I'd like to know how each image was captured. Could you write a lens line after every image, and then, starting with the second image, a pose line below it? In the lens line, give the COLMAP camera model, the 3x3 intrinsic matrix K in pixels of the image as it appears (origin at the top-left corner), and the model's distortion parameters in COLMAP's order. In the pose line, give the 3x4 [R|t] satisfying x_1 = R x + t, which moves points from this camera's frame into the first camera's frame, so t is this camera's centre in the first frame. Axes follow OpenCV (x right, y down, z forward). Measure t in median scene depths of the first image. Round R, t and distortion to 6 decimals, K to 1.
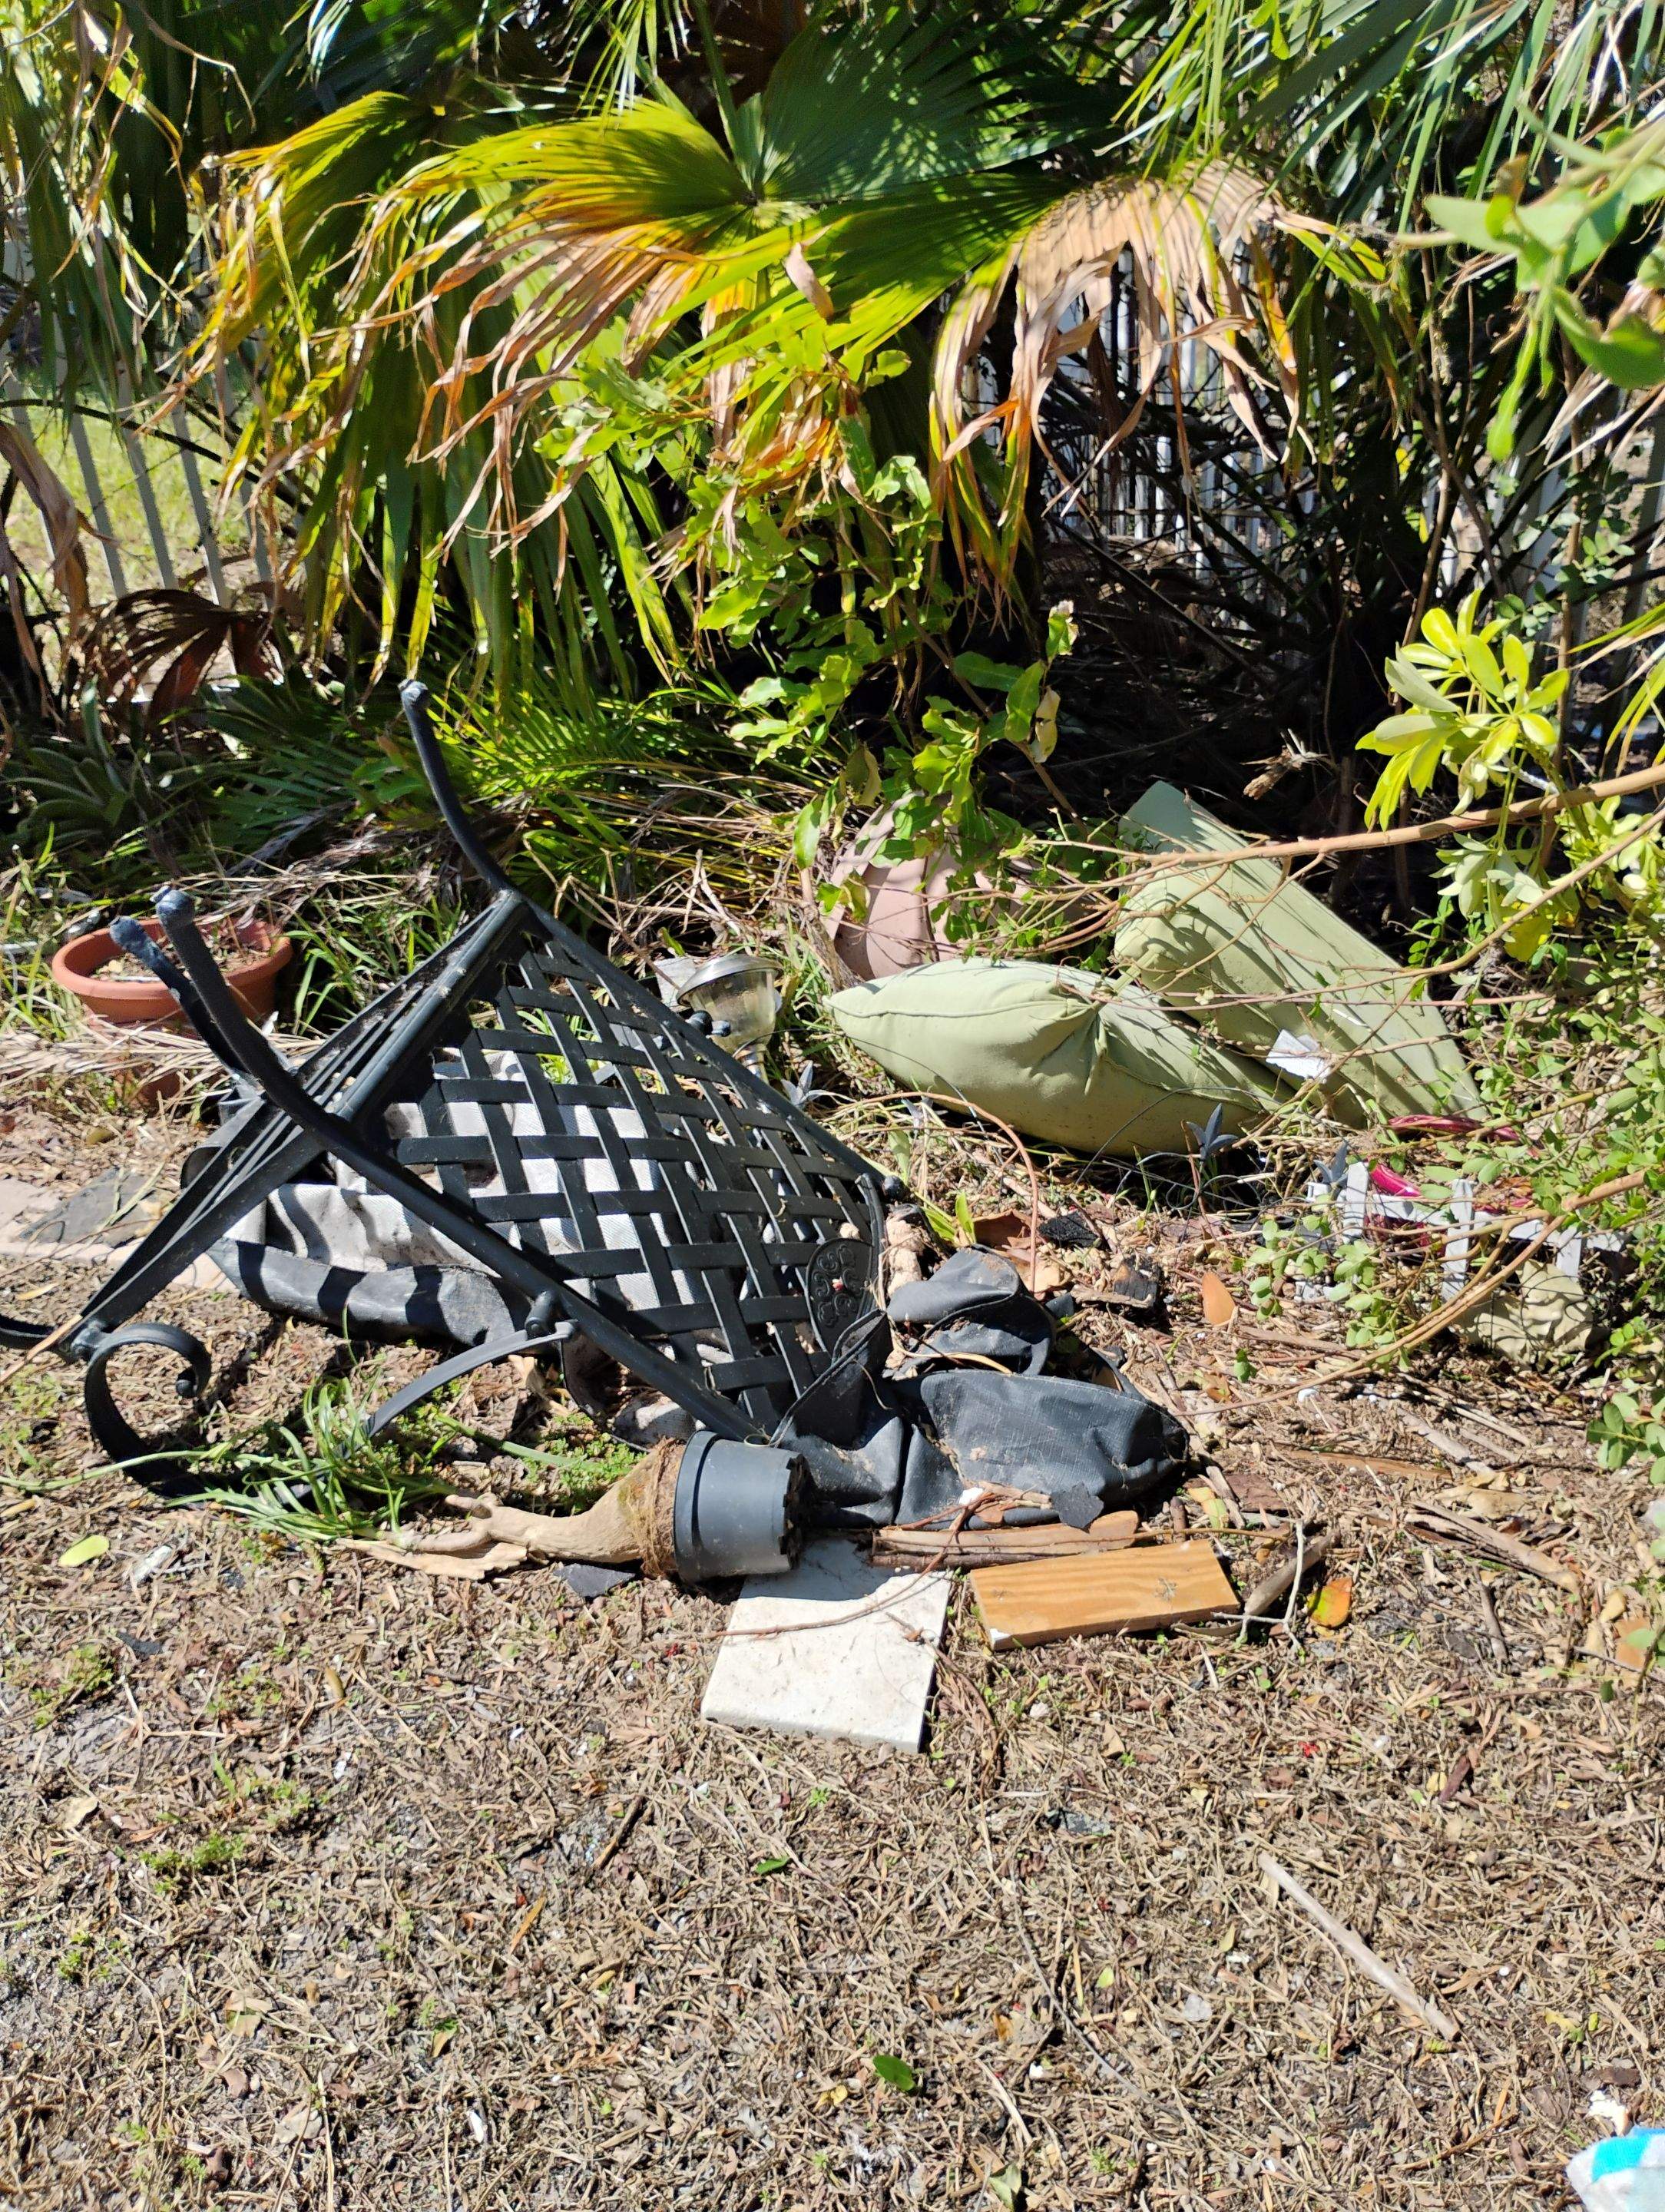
lens RADIAL K [[1946.4, 0, 833.1], [0, 1946.4, 1178.7], [0, 0, 1]] dist [0.110115, -0.204457]
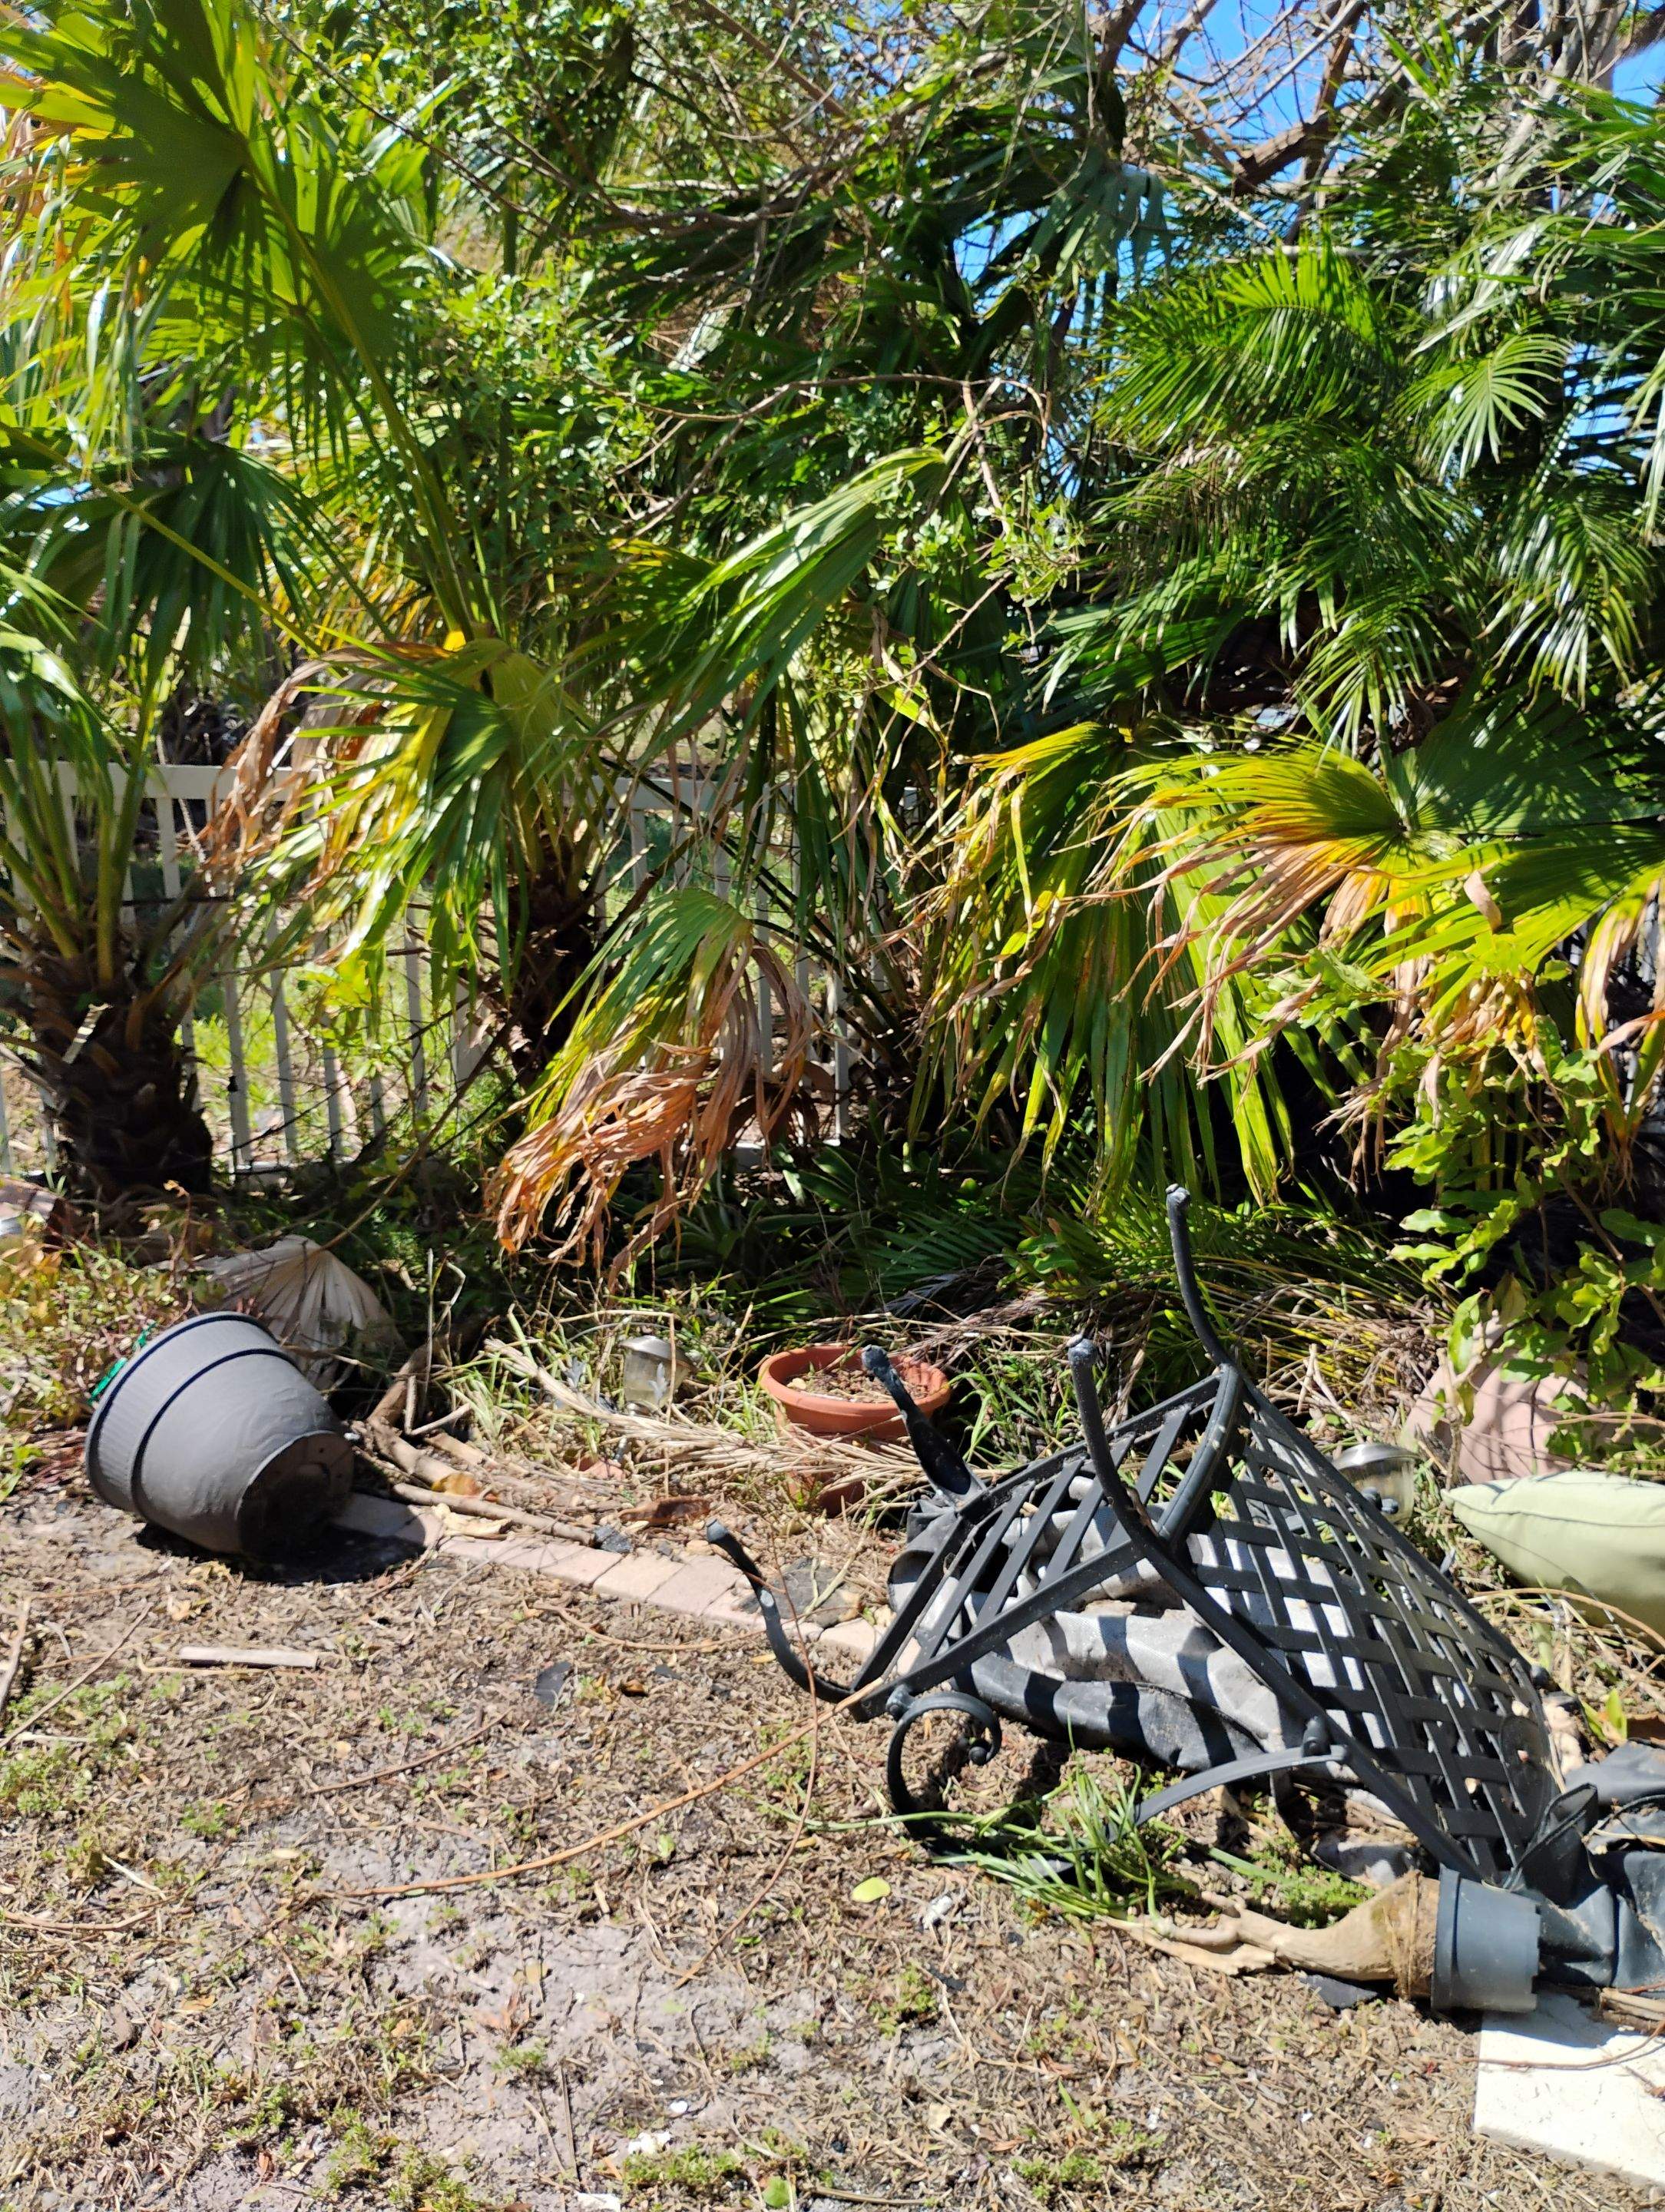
lens RADIAL K [[1946.4, 0, 833.1], [0, 1946.4, 1178.7], [0, 0, 1]] dist [0.110115, -0.204457]
pose [[0.983871, 0.108133, -0.142495, -0.285700], [-0.138970, 0.963626, -0.228280, 0.054093], [0.112627, 0.244401, 0.963111, -0.216298]]
